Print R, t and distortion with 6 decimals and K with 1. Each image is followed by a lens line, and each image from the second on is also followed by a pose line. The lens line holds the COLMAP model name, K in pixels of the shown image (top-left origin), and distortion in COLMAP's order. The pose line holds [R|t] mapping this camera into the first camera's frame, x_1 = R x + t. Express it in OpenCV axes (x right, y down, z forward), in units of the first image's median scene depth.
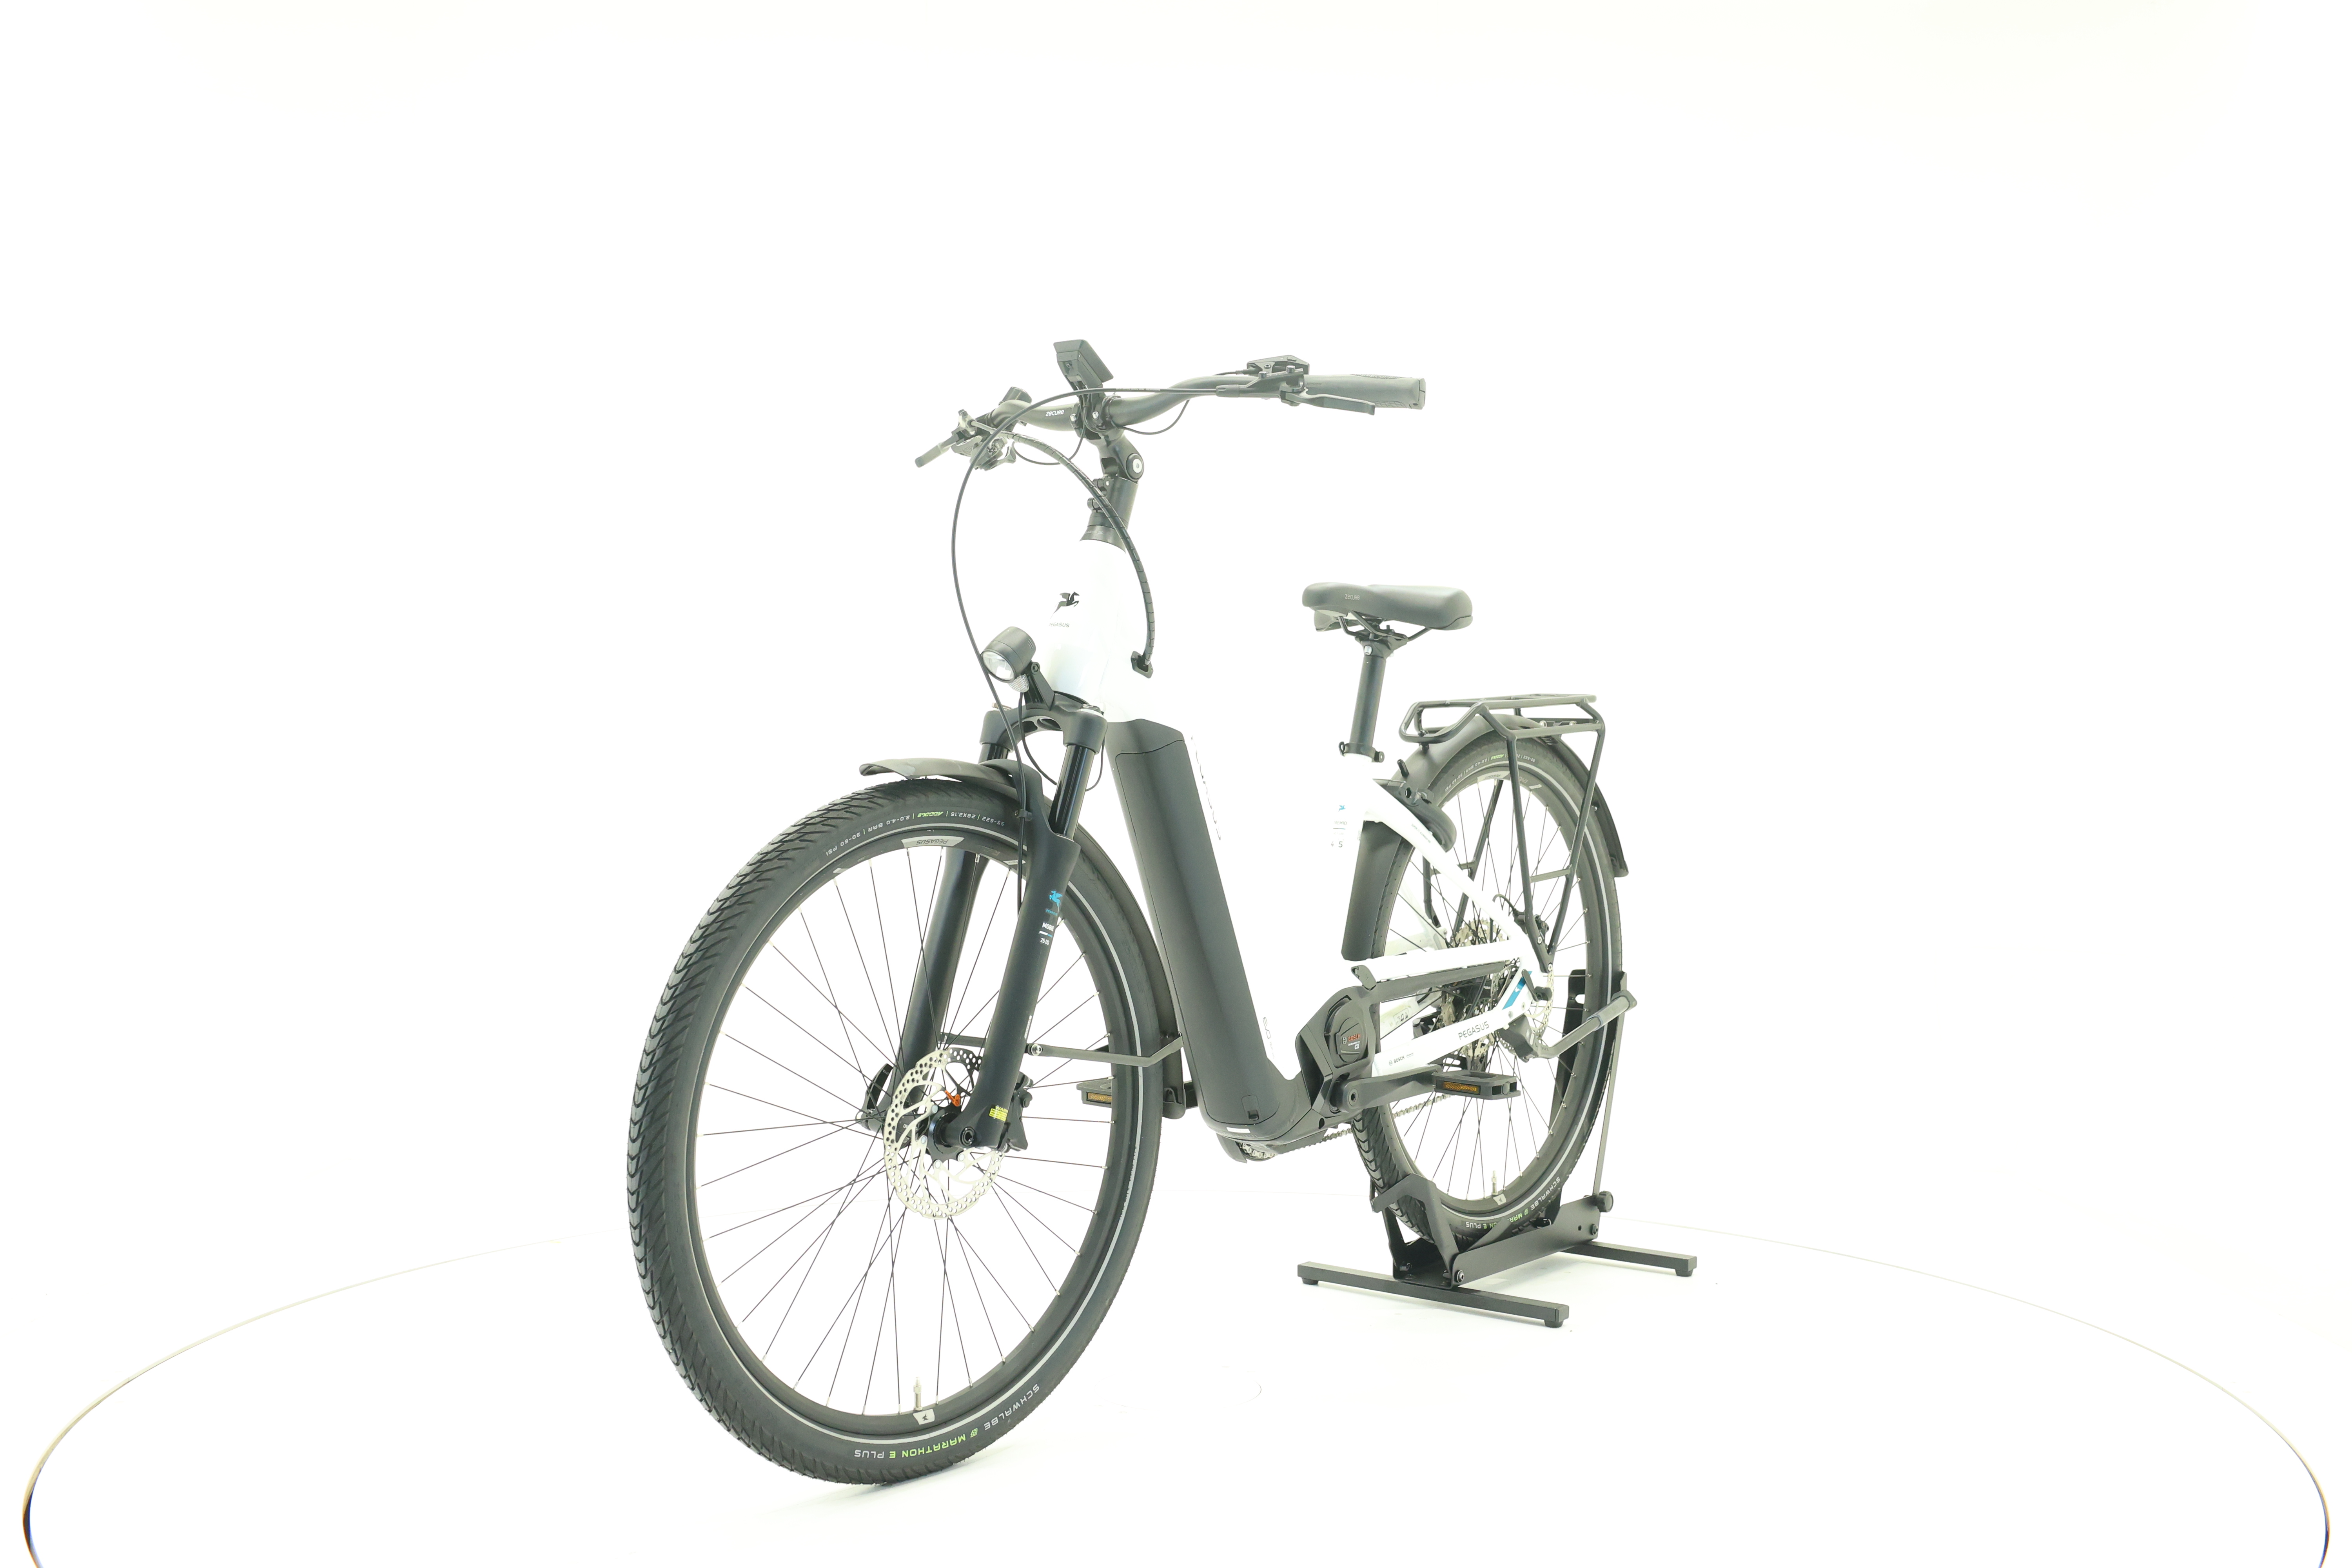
lens RADIAL K [[2483.5, 0, 1174.8], [0, 2483.5, 735.4], [0, 0, 1]] dist [-0.007328, 0.014287]
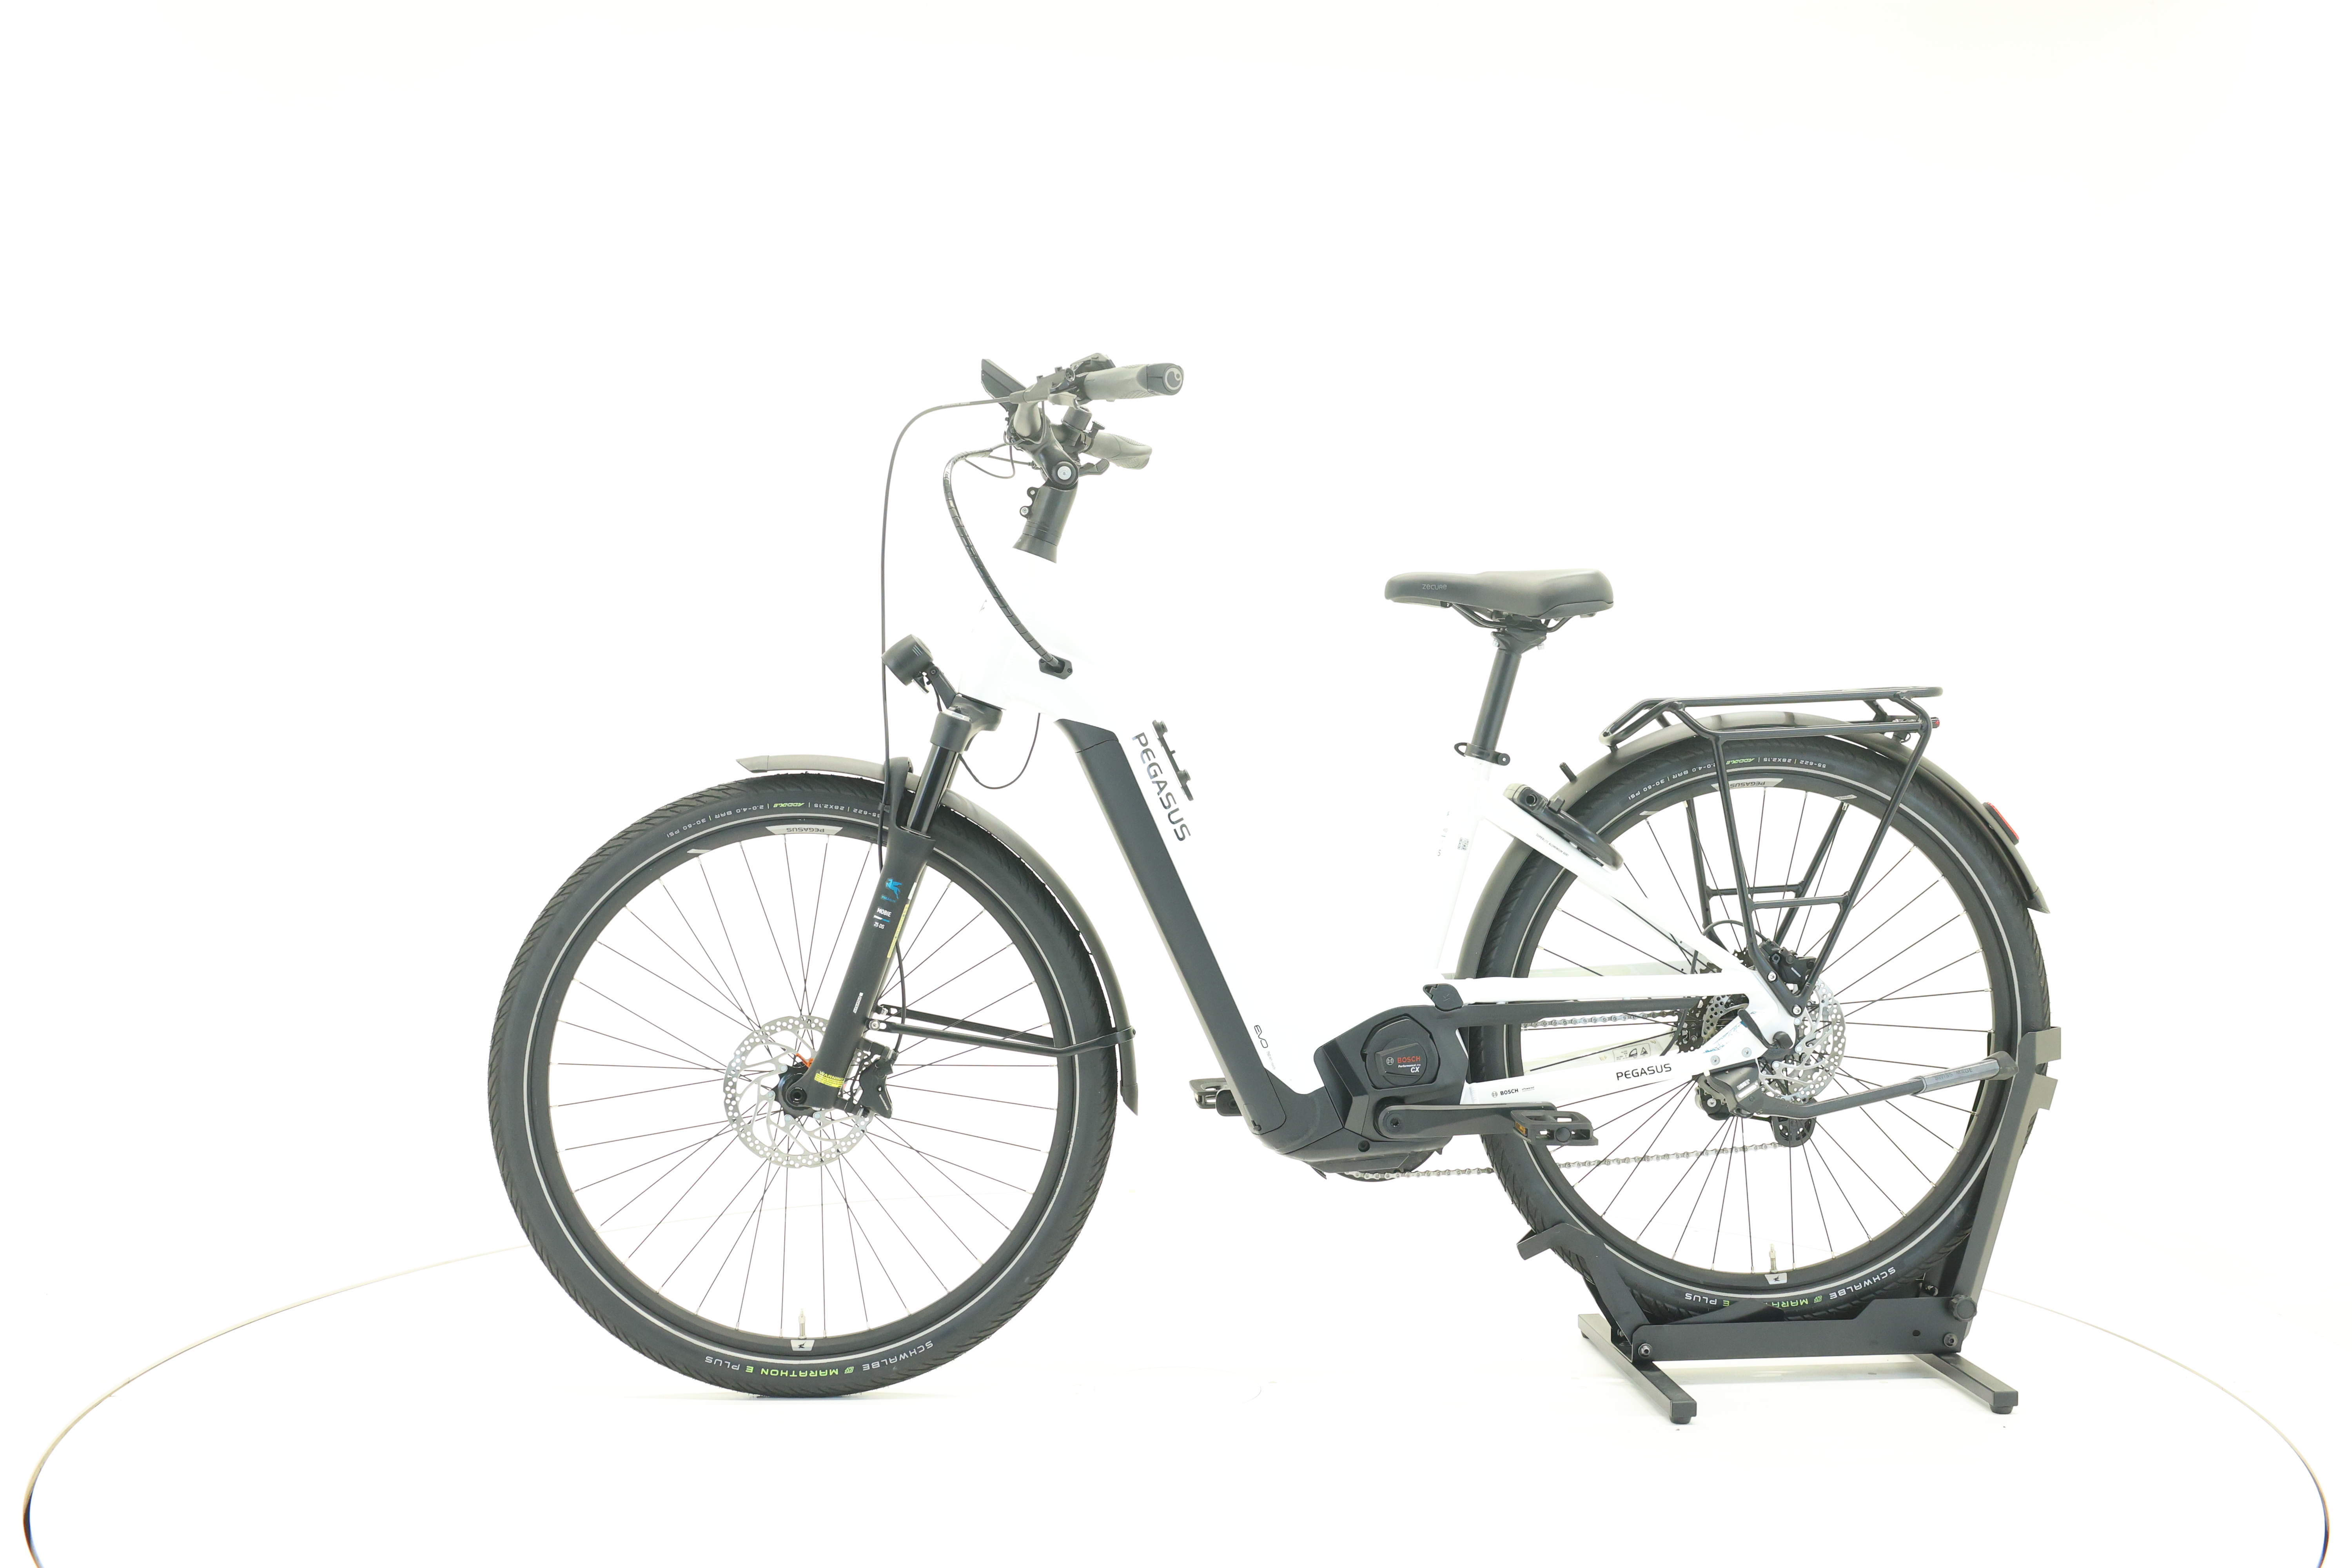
lens RADIAL K [[2483.5, 0, 1174.8], [0, 2483.5, 735.4], [0, 0, 1]] dist [-0.007328, 0.014287]
pose [[0.691088, -0.000661, -0.722770, 0.770419], [-0.001911, 0.999994, -0.002741, 0.002867], [0.722768, 0.003275, 0.691083, 0.327048]]
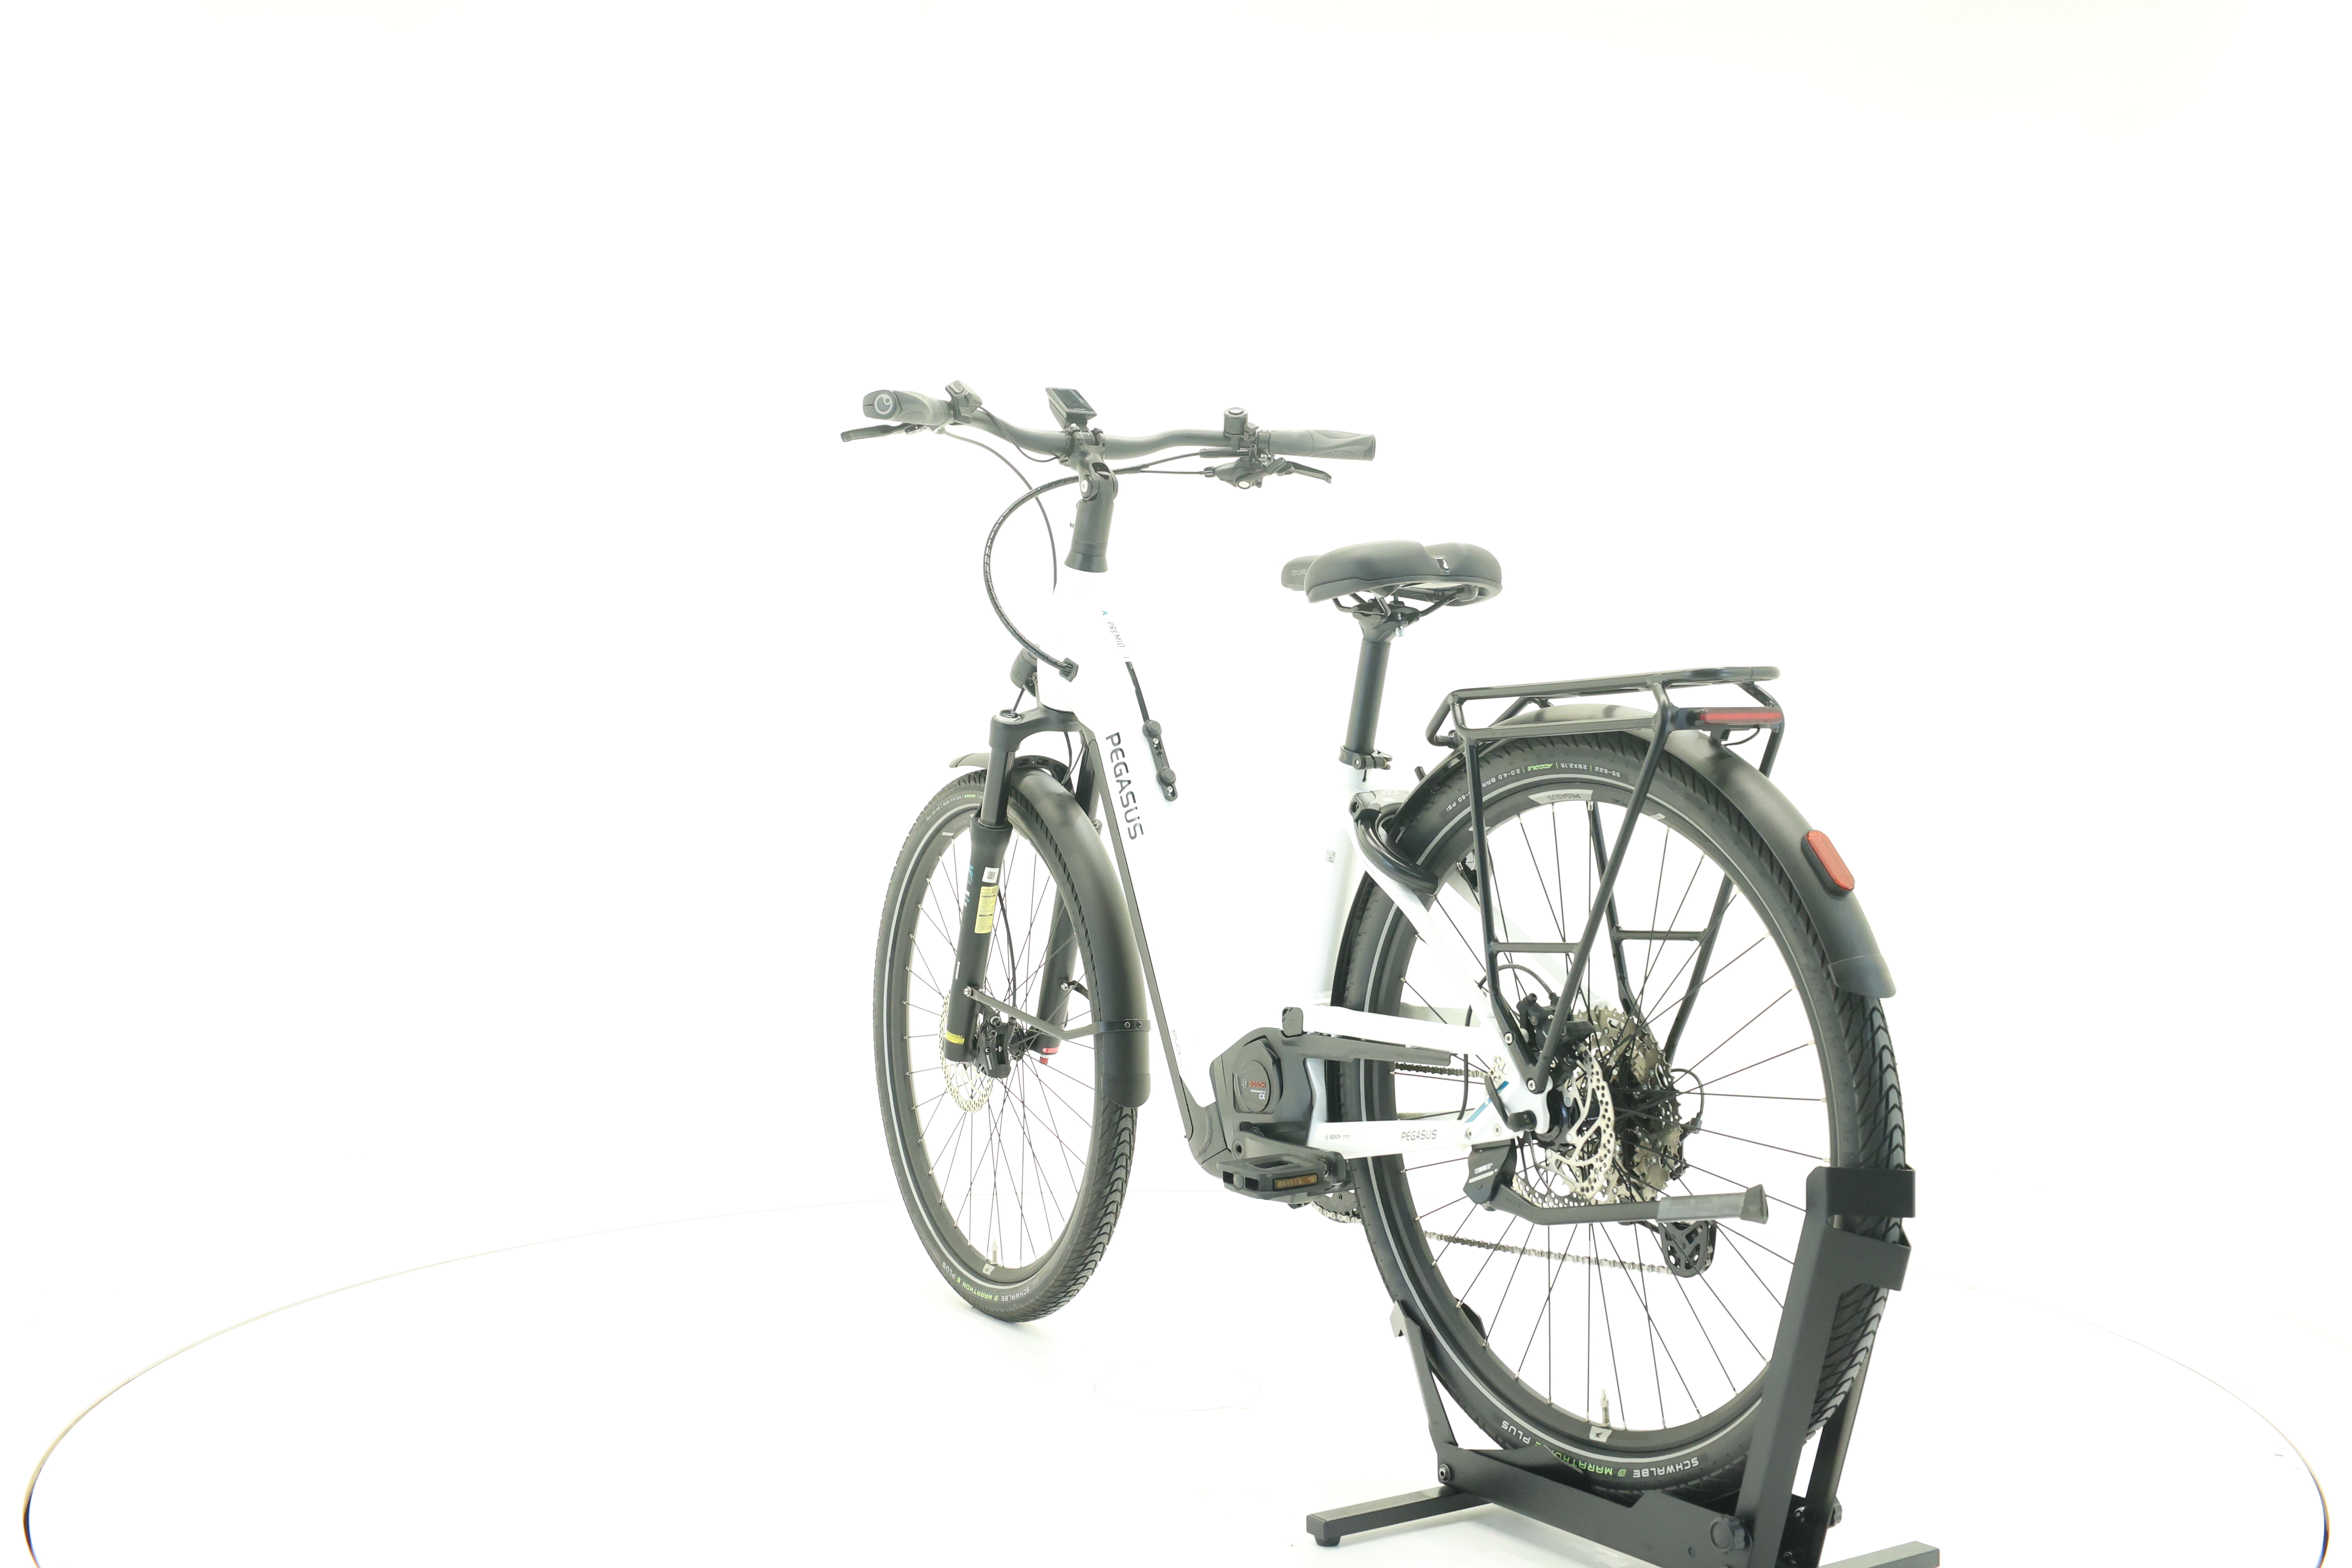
lens RADIAL K [[2483.5, 0, 1174.8], [0, 2483.5, 735.4], [0, 0, 1]] dist [-0.007328, 0.014287]
pose [[-0.314205, -0.003120, -0.949350, 1.014166], [-0.004157, 0.999990, -0.001911, 0.001946], [0.949346, 0.003346, -0.314215, 1.397532]]
